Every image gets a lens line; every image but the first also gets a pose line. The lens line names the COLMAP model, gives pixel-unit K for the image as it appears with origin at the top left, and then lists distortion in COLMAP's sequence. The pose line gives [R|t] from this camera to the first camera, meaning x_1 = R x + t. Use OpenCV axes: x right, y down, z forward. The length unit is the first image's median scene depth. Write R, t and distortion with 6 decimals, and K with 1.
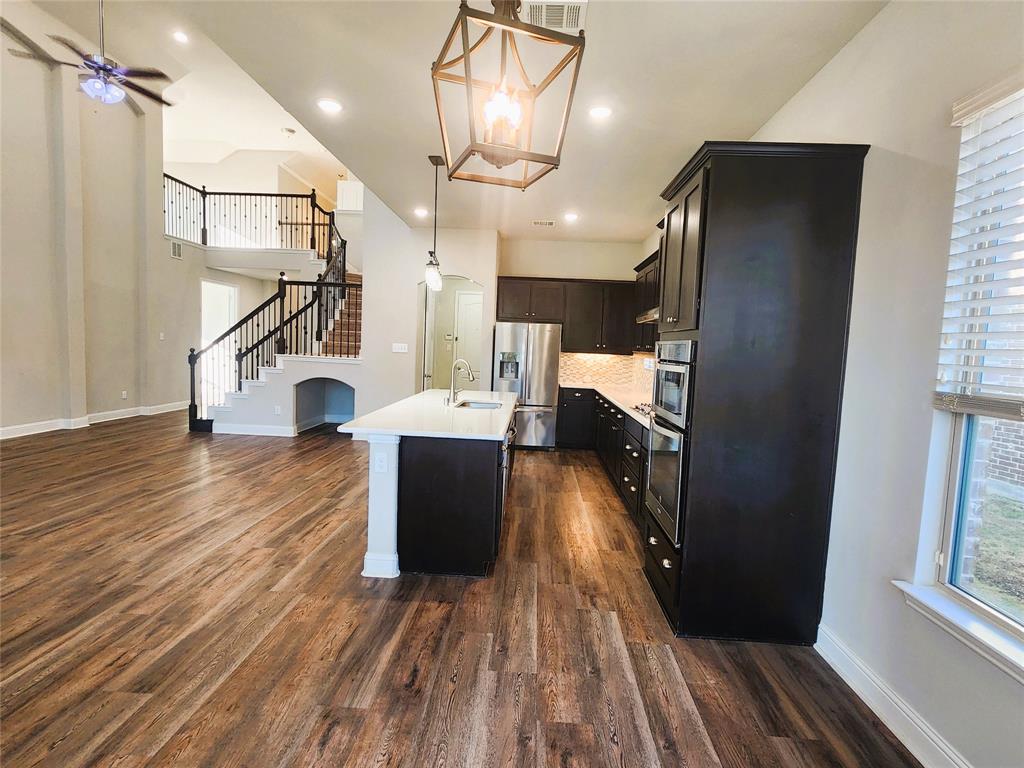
lens RADIAL K [[530.8, 0, 512.4], [0, 530.8, 384.4], [0, 0, 1]] dist [0.002251, 0.000167]
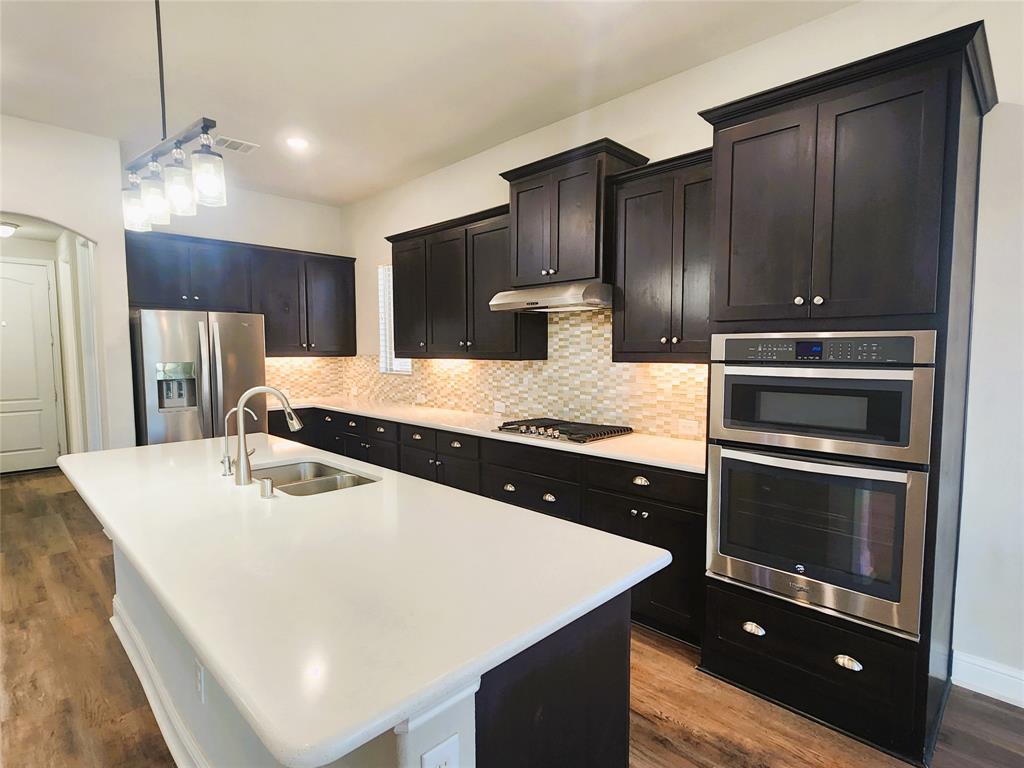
lens RADIAL K [[530.8, 0, 516.6], [0, 530.8, 389.0], [0, 0, 1]] dist [0.002251, 0.000167]
pose [[0.671439, -0.104560, 0.733646, -0.302291], [0.087692, 0.994251, 0.061445, -0.058434], [-0.735853, 0.023078, 0.676748, 0.566403]]
